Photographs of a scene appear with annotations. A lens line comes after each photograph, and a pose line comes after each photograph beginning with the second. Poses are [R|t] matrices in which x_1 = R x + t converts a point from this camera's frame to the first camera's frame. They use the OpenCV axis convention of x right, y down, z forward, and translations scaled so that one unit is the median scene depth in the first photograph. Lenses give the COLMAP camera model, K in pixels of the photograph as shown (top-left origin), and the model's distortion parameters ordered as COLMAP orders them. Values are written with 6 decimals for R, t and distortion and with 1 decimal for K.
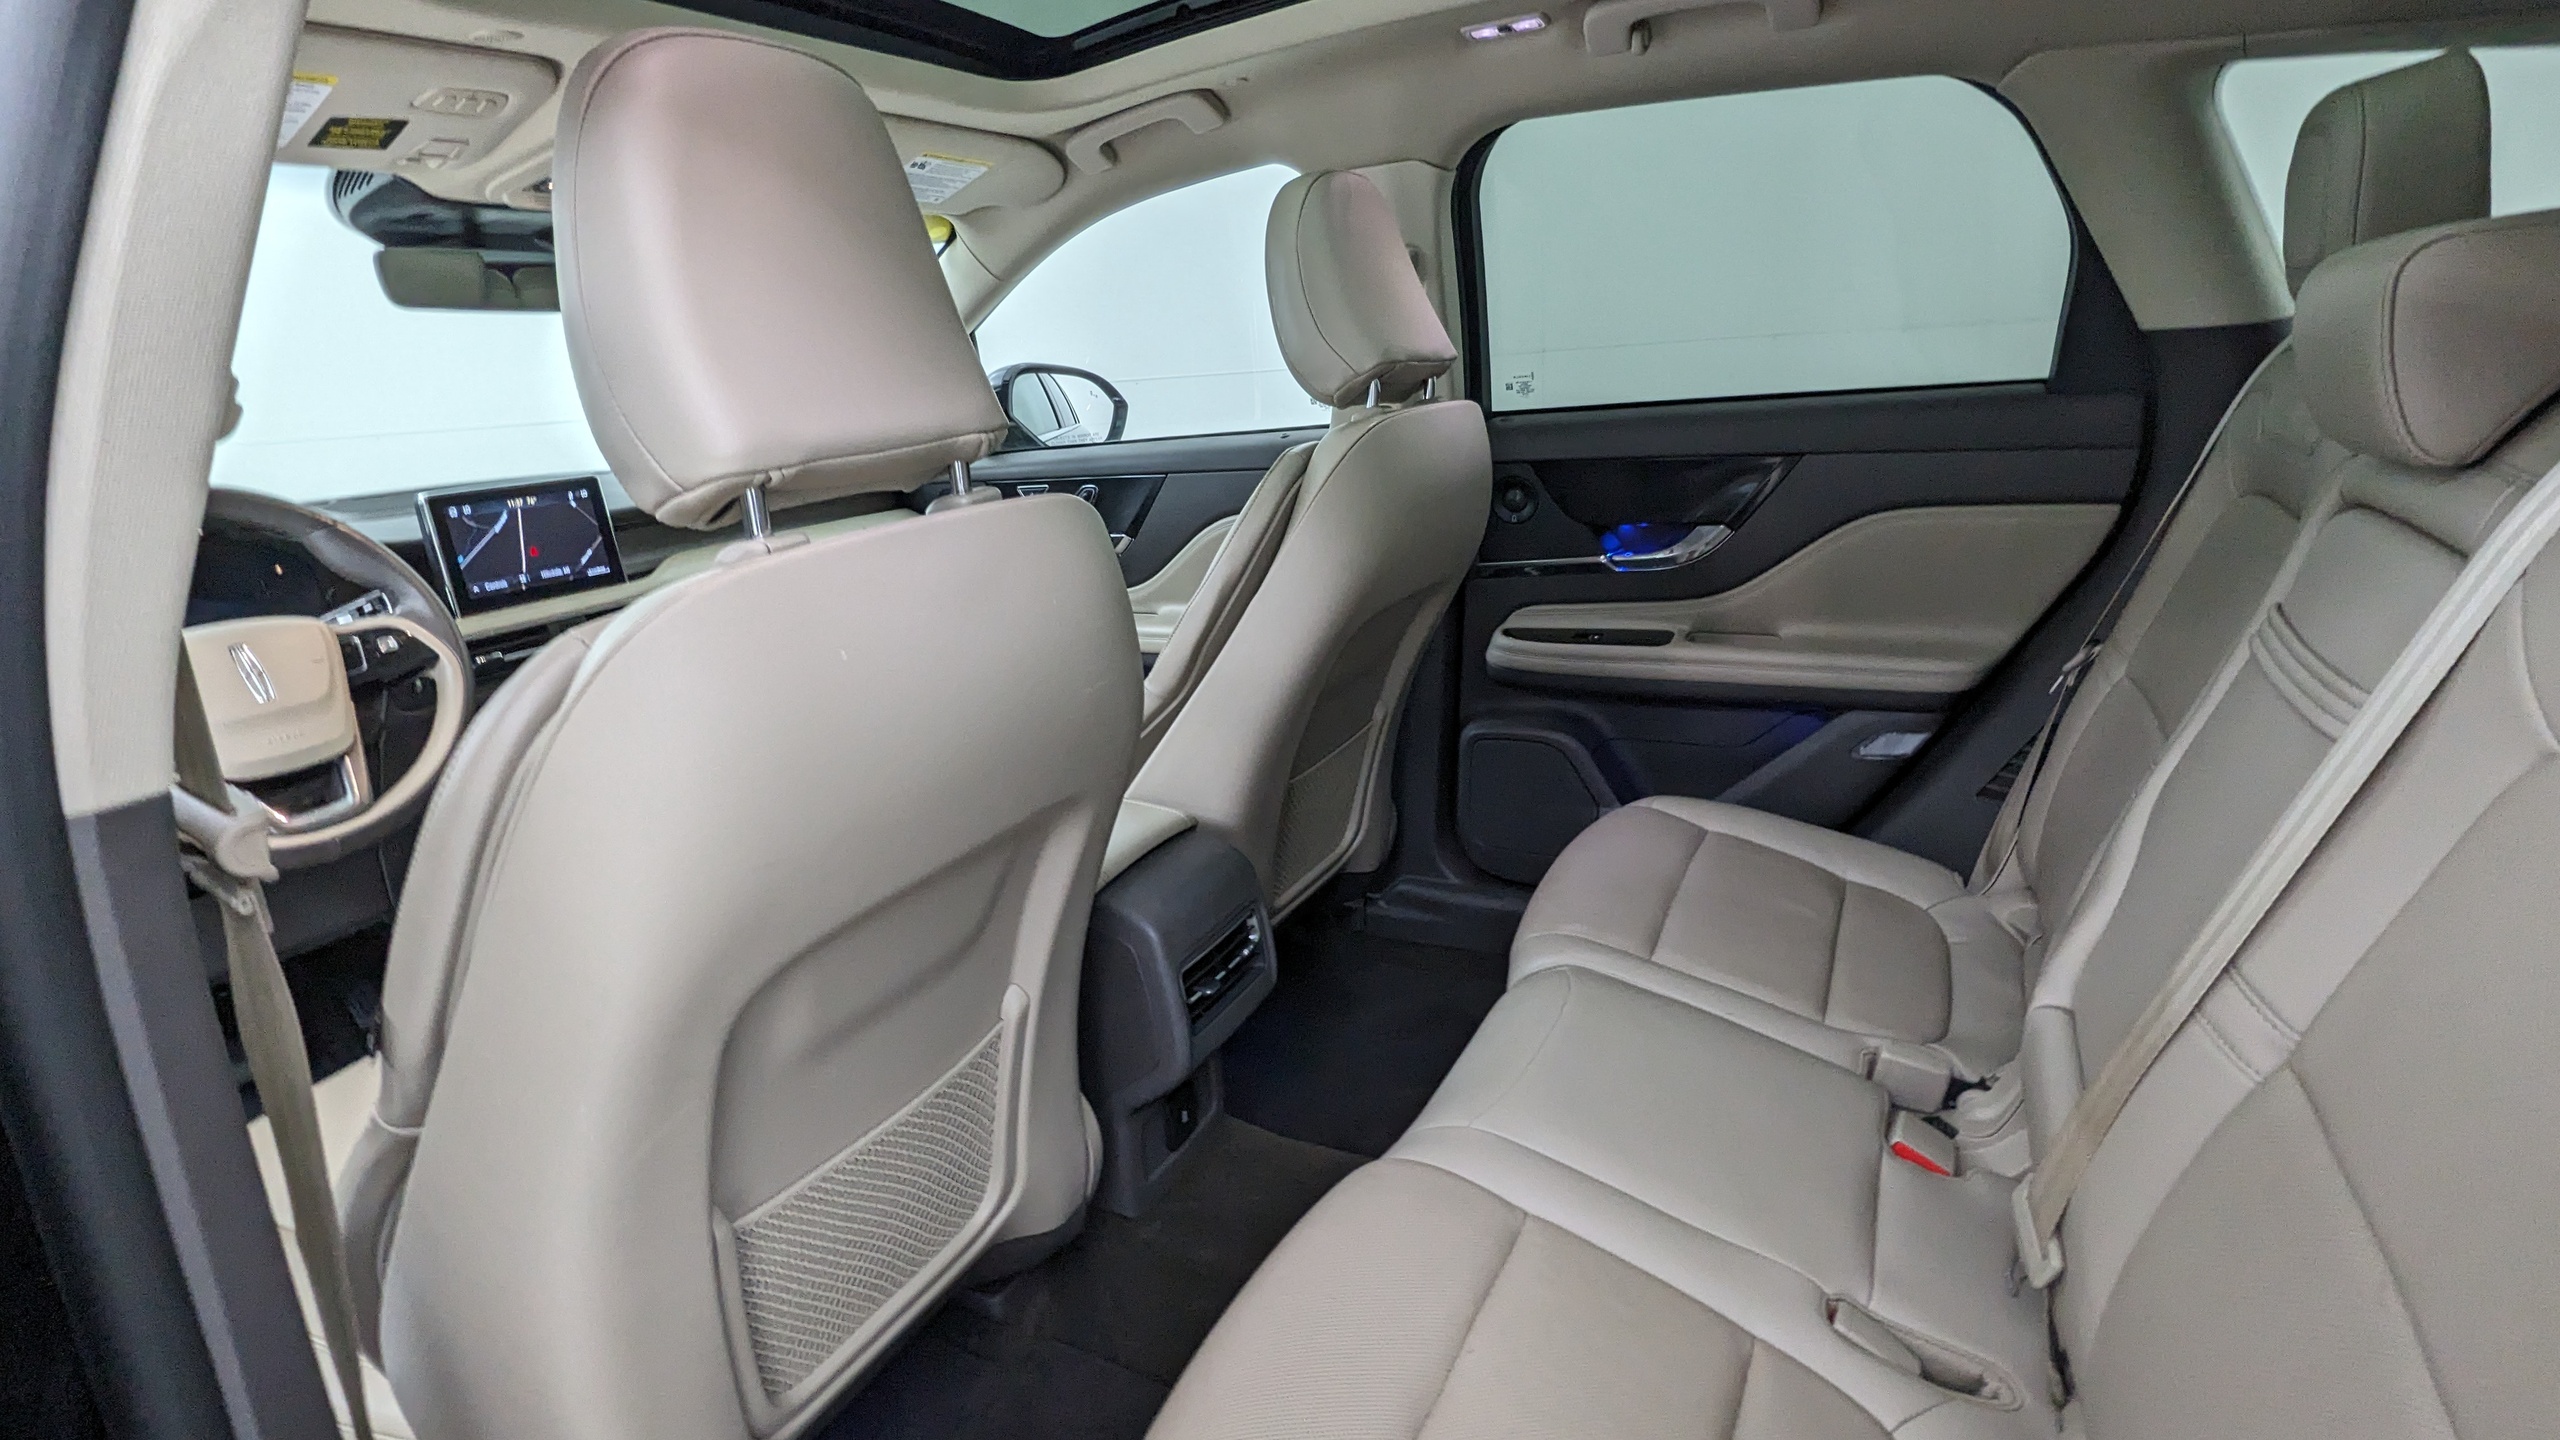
lens RADIAL K [[1183.3, 0, 1312.3], [0, 1183.3, 722.5], [0, 0, 1]] dist [0.000671, -0.001306]
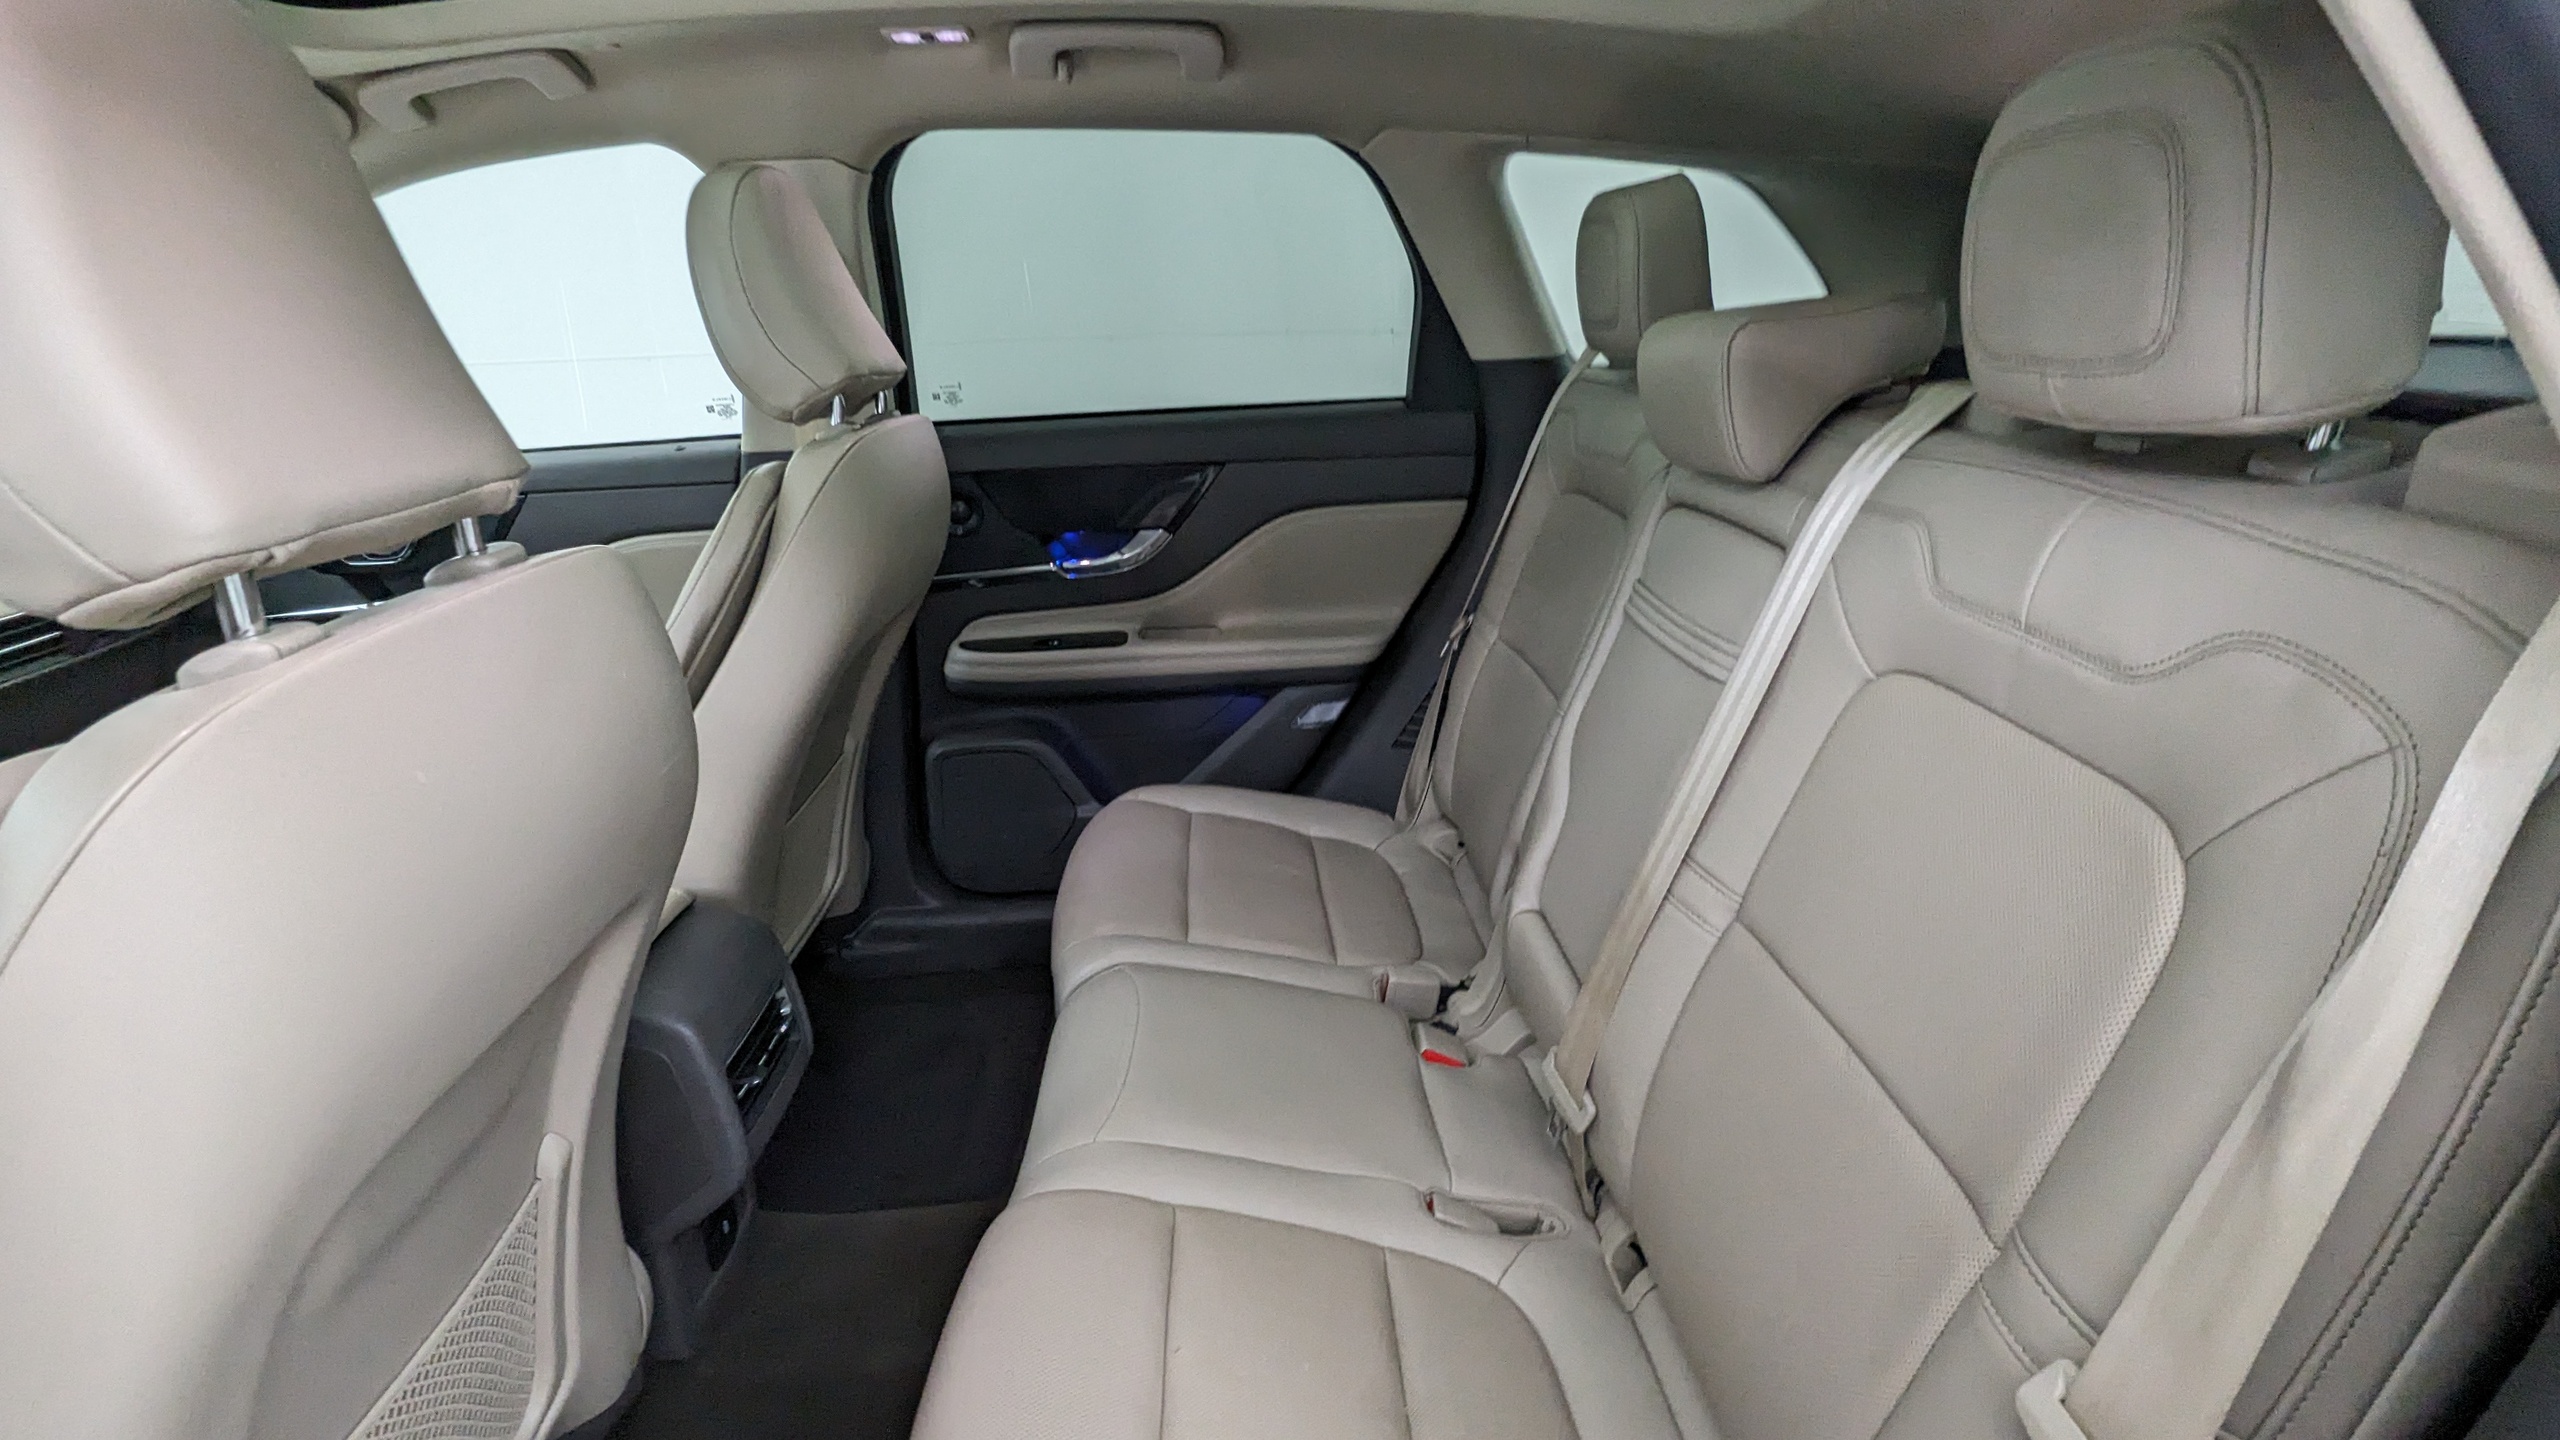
lens RADIAL K [[1183.0, 0, 1253.8], [0, 1183.0, 723.4], [0, 0, 1]] dist [-0.002077, -0.000572]
pose [[0.871141, -0.122960, 0.475389, -0.131884], [0.119538, 0.992119, 0.037561, -0.025817], [-0.476261, 0.024106, 0.878973, 0.023627]]
